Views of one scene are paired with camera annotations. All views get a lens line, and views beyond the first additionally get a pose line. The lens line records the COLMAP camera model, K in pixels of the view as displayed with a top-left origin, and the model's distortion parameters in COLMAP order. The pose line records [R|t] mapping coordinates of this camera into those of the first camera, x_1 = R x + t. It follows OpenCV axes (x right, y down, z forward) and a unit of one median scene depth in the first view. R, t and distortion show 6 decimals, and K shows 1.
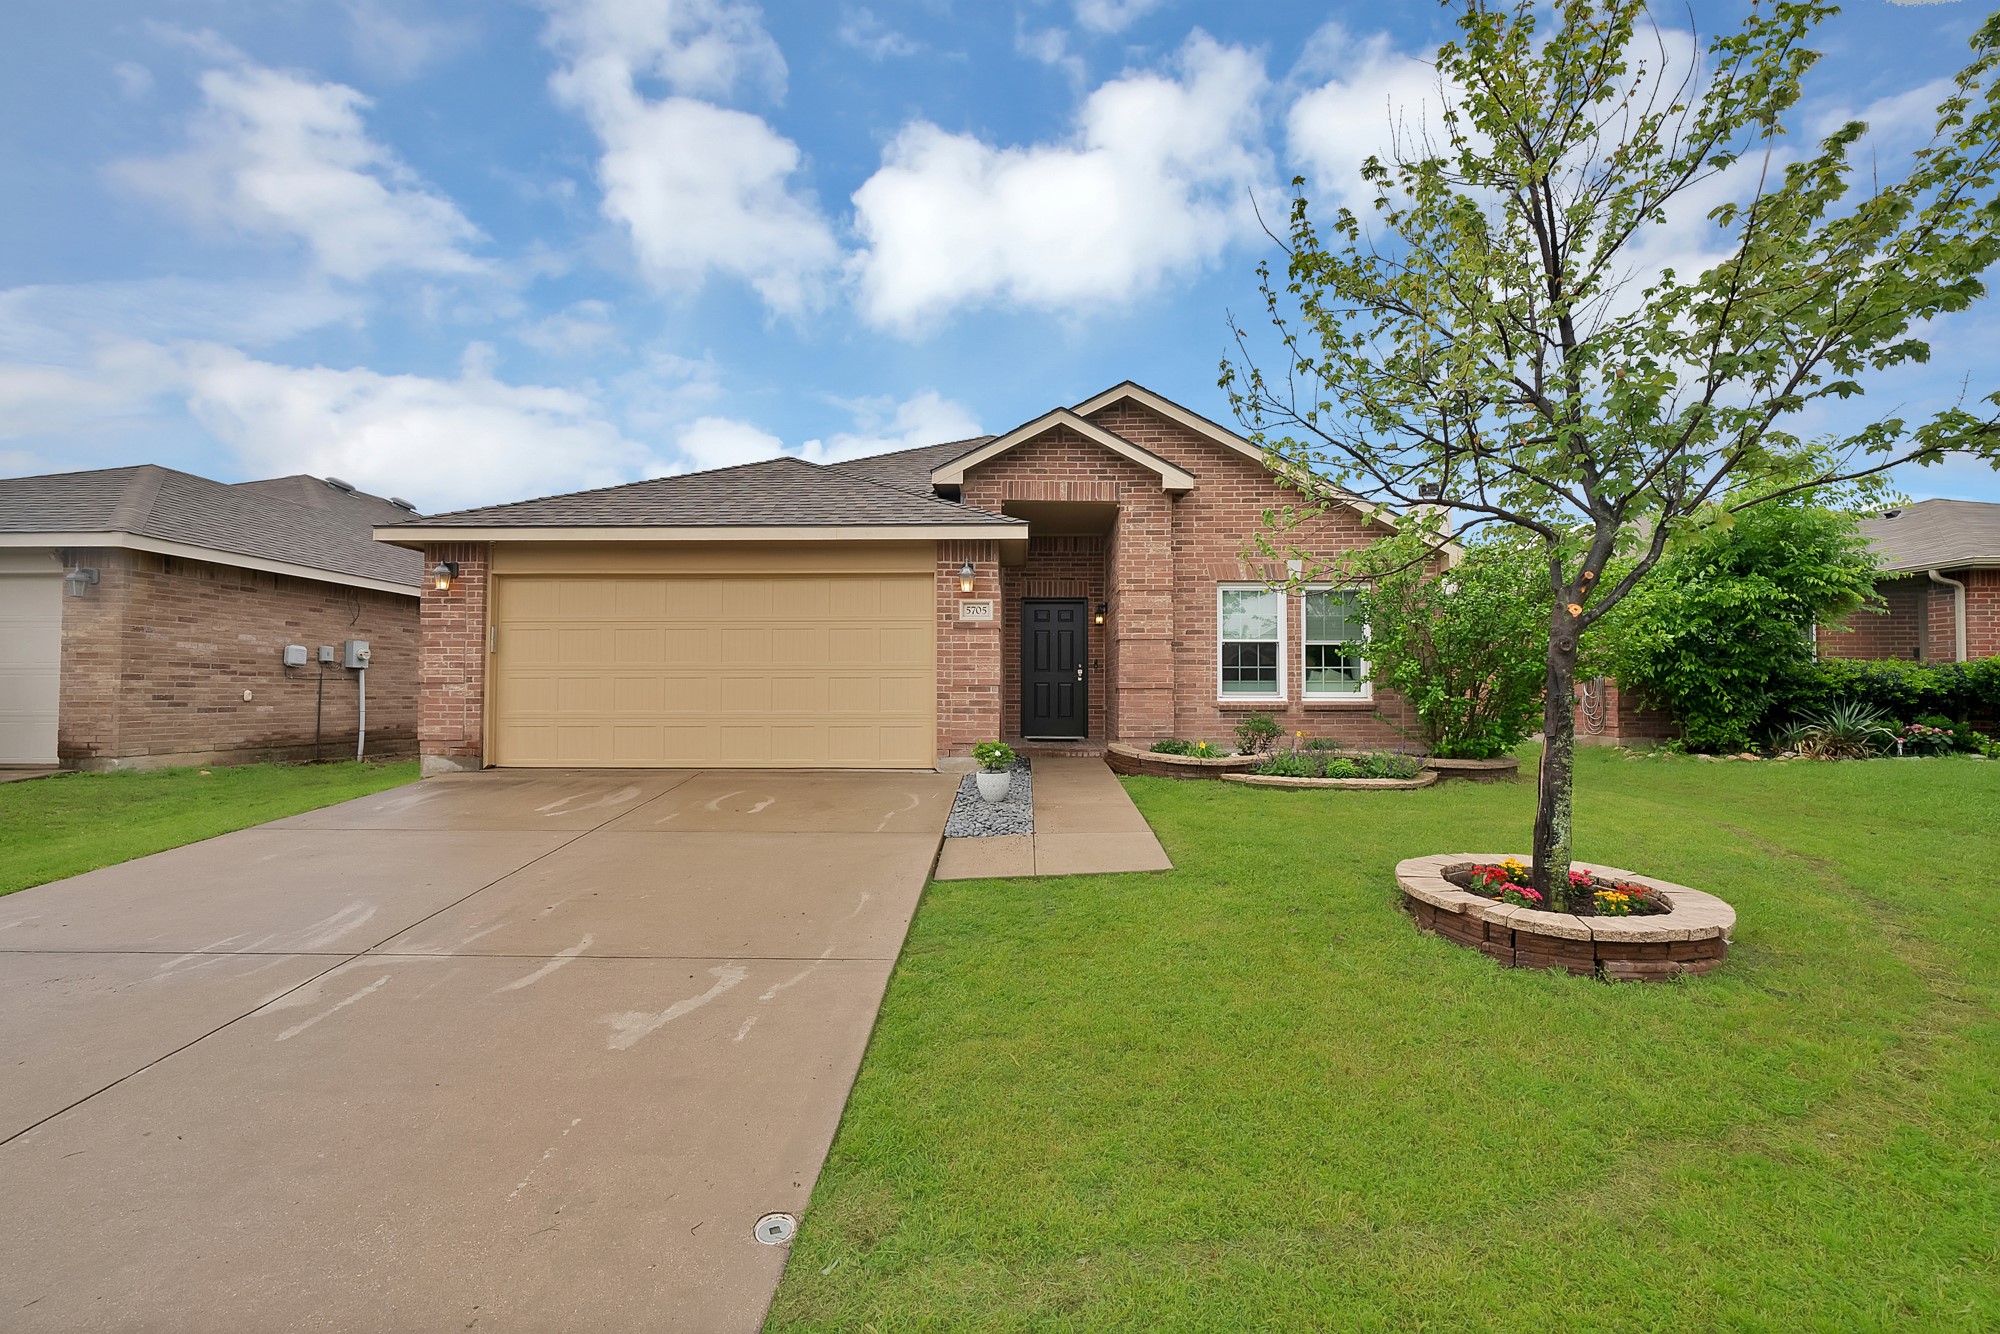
lens RADIAL K [[838.6, 0, 1003.8], [0, 838.6, 667.1], [0, 0, 1]] dist [-0.007713, -0.000015]
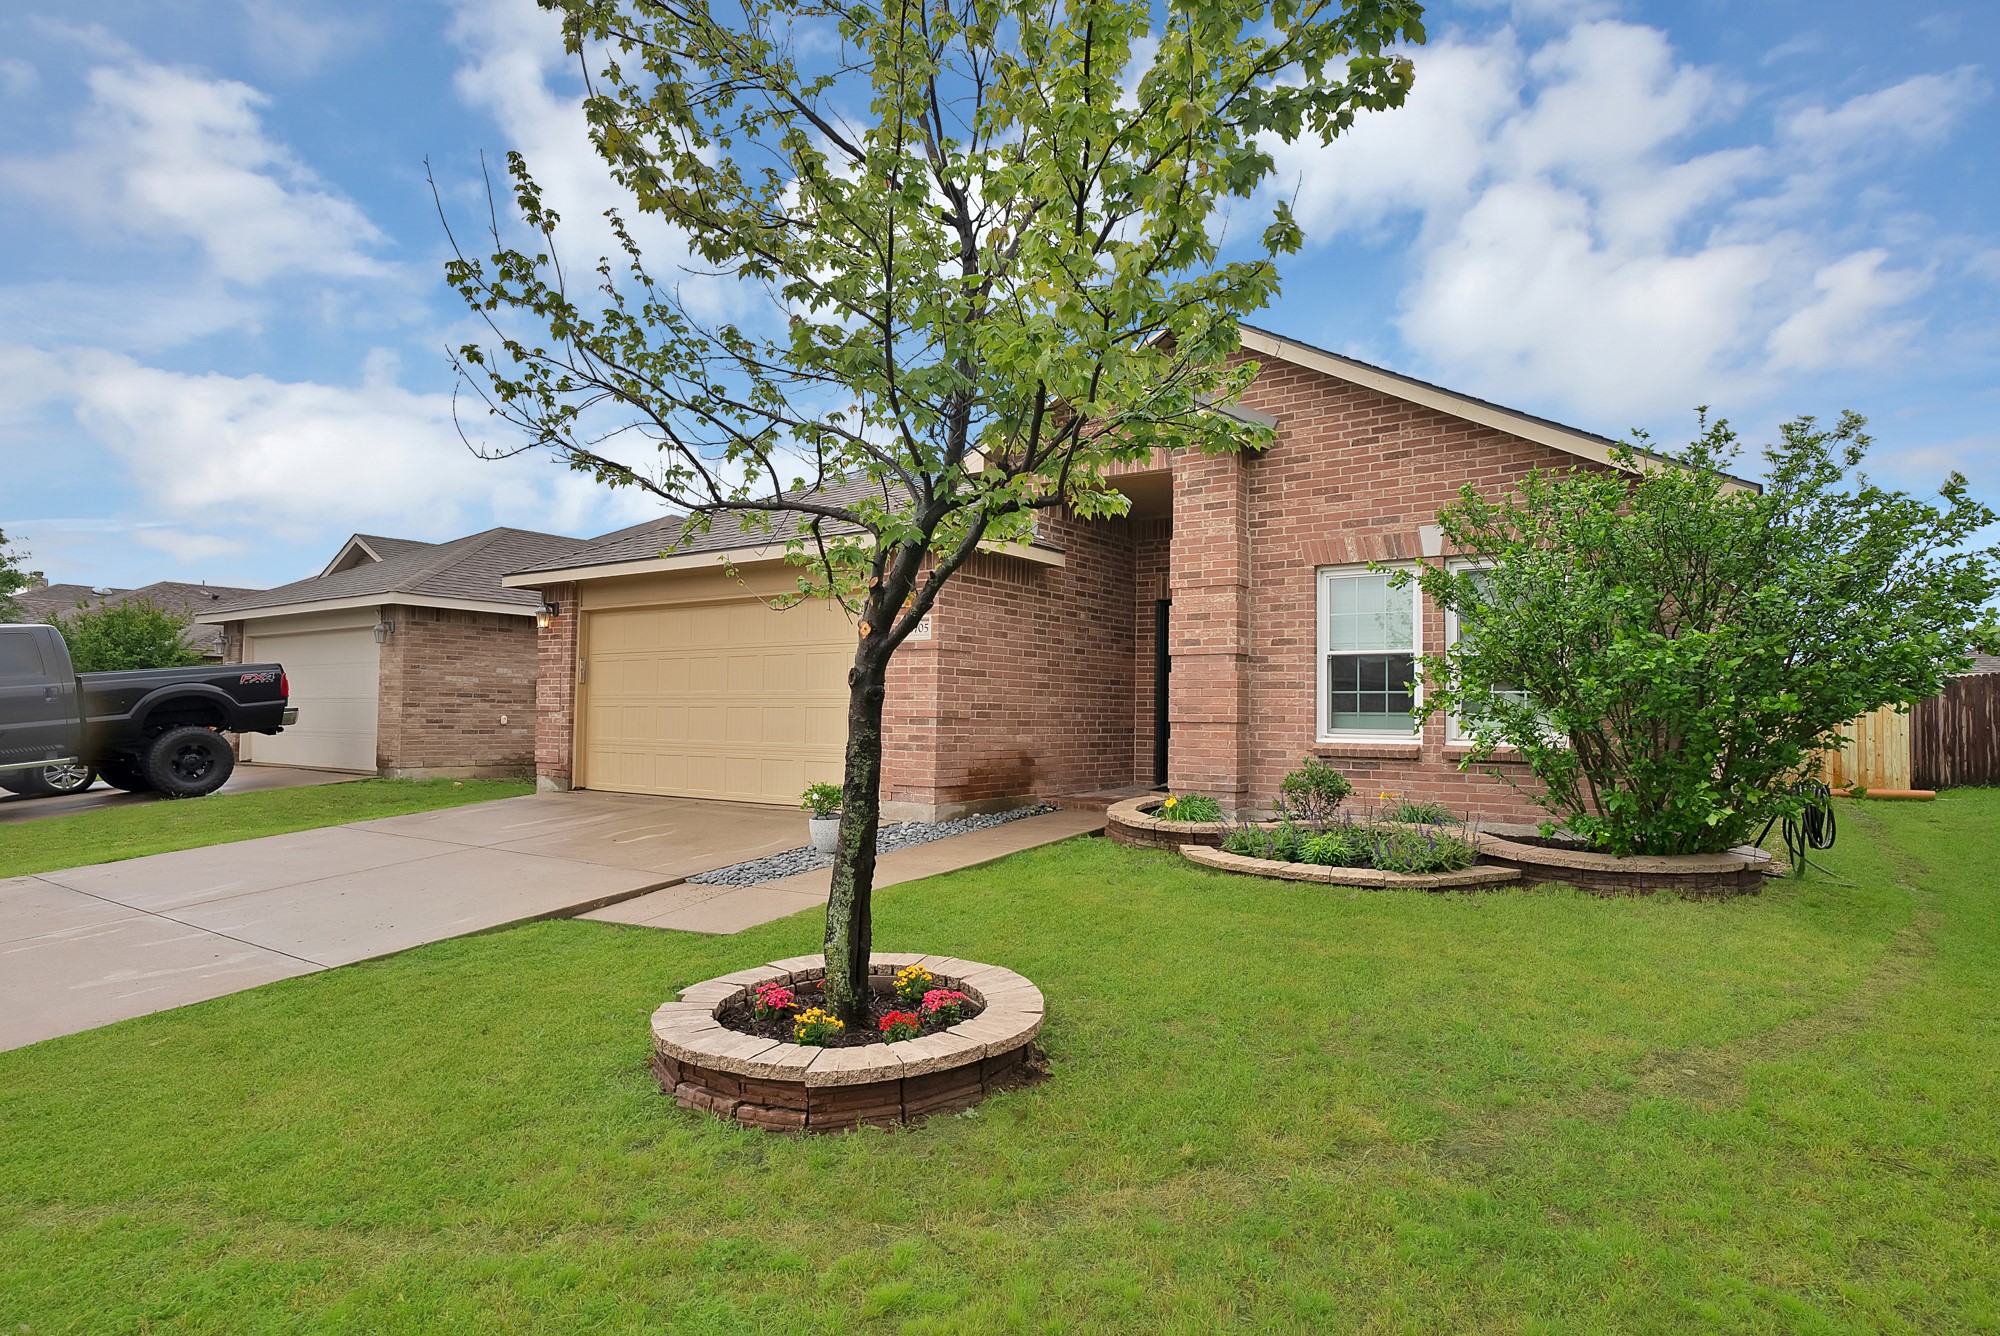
lens RADIAL K [[1093.9, 0, 1003.5], [0, 1093.9, 667.6], [0, 0, 1]] dist [0.006366, -0.001048]
pose [[0.821525, -0.017072, -0.569917, 0.594030], [0.008942, 0.999814, -0.017061, -0.007675], [0.570102, 0.008920, 0.821525, 0.132987]]
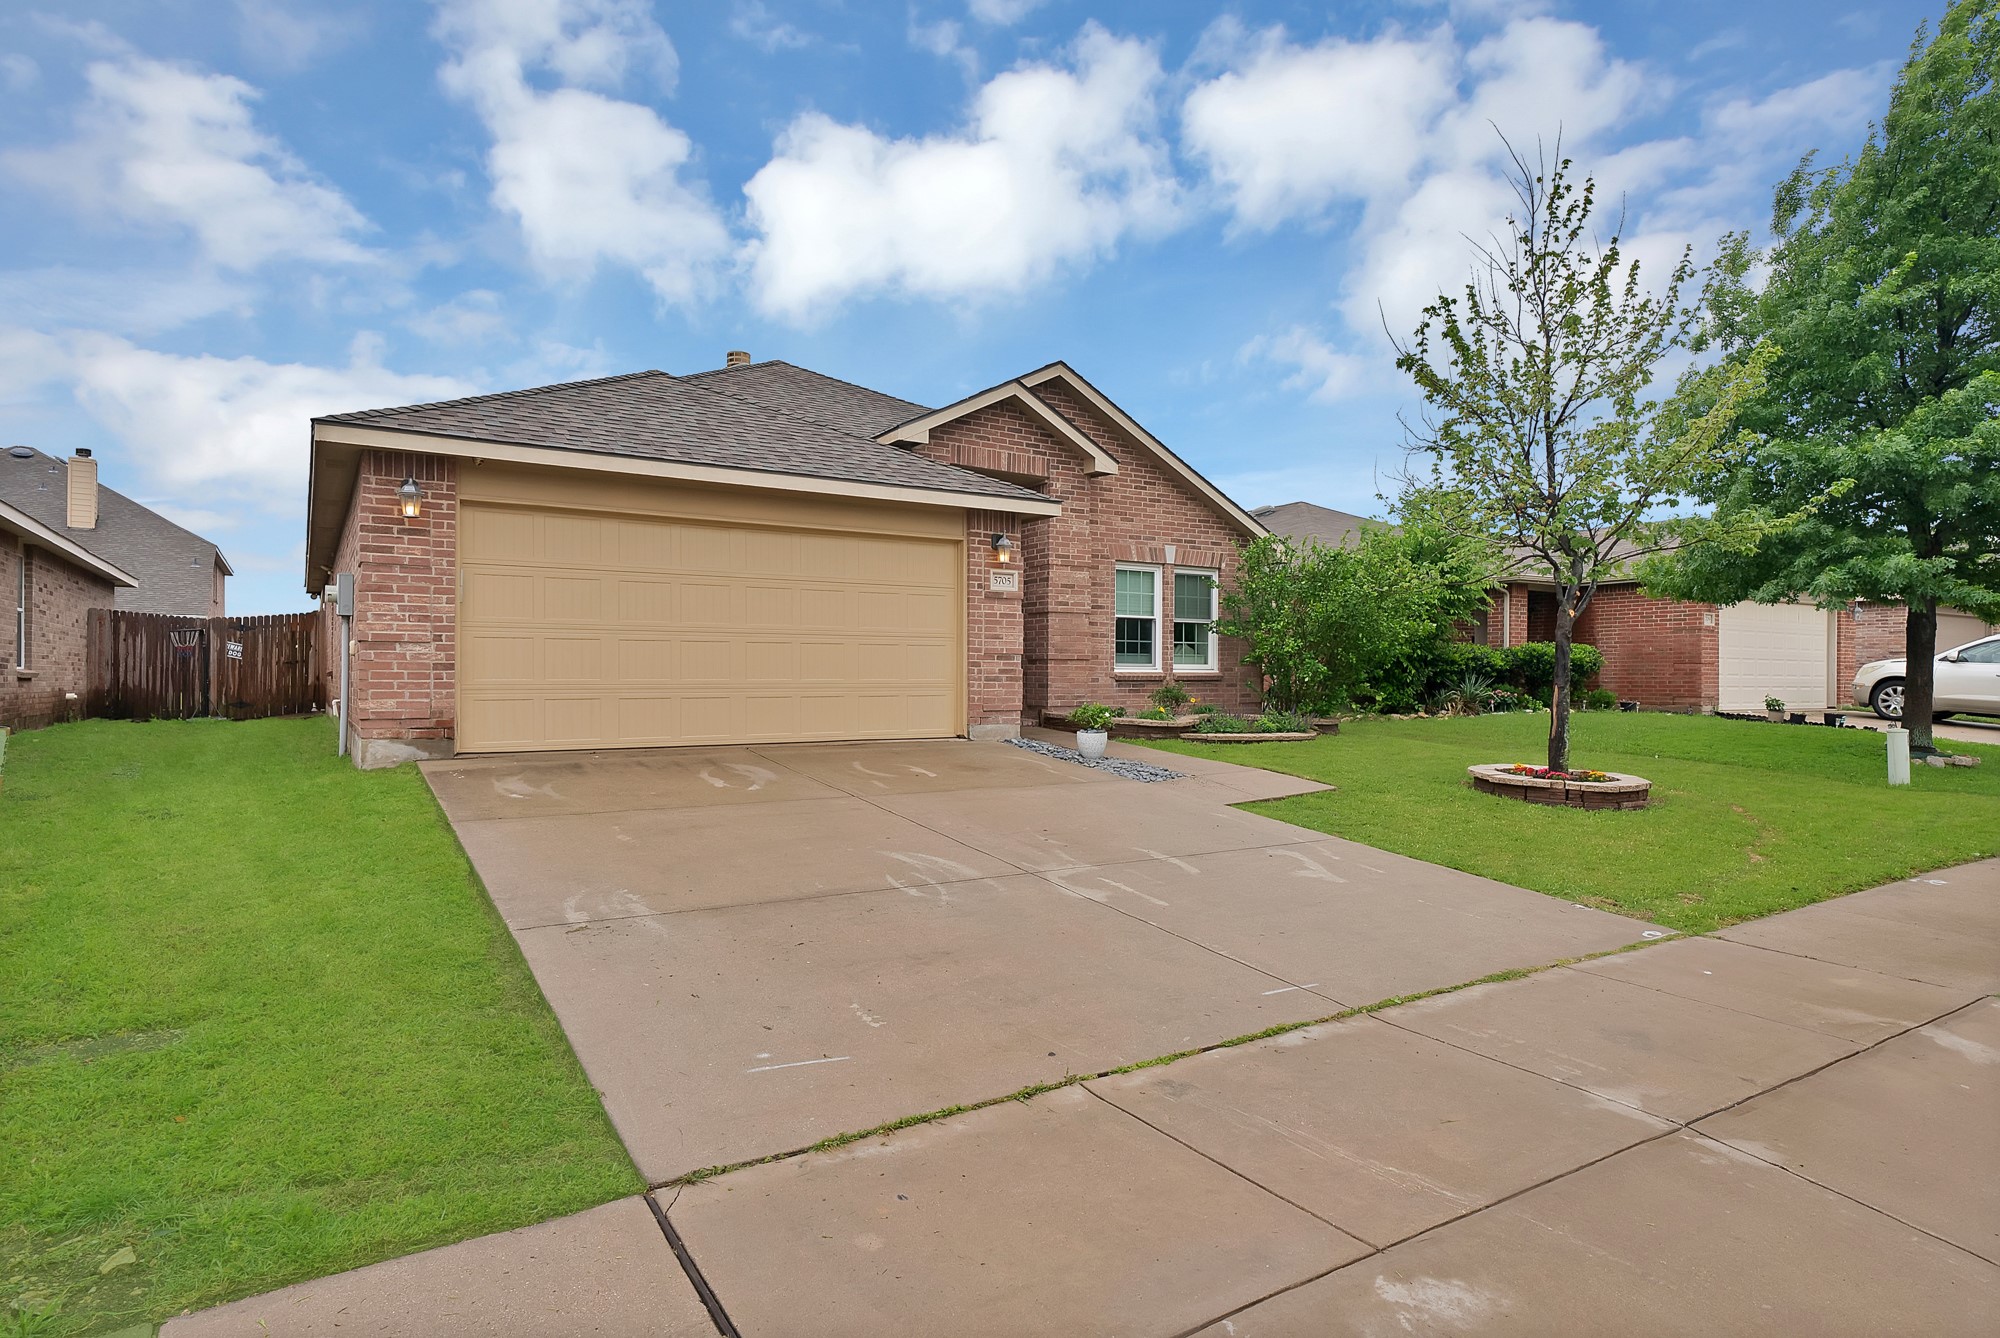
lens RADIAL K [[1093.9, 0, 1006.3], [0, 1093.9, 671.4], [0, 0, 1]] dist [0.006366, -0.001048]
pose [[0.830422, 0.004072, 0.557120, -0.690278], [-0.021442, 0.999466, 0.024655, 0.008697], [-0.556722, -0.032420, 0.830066, -0.097858]]
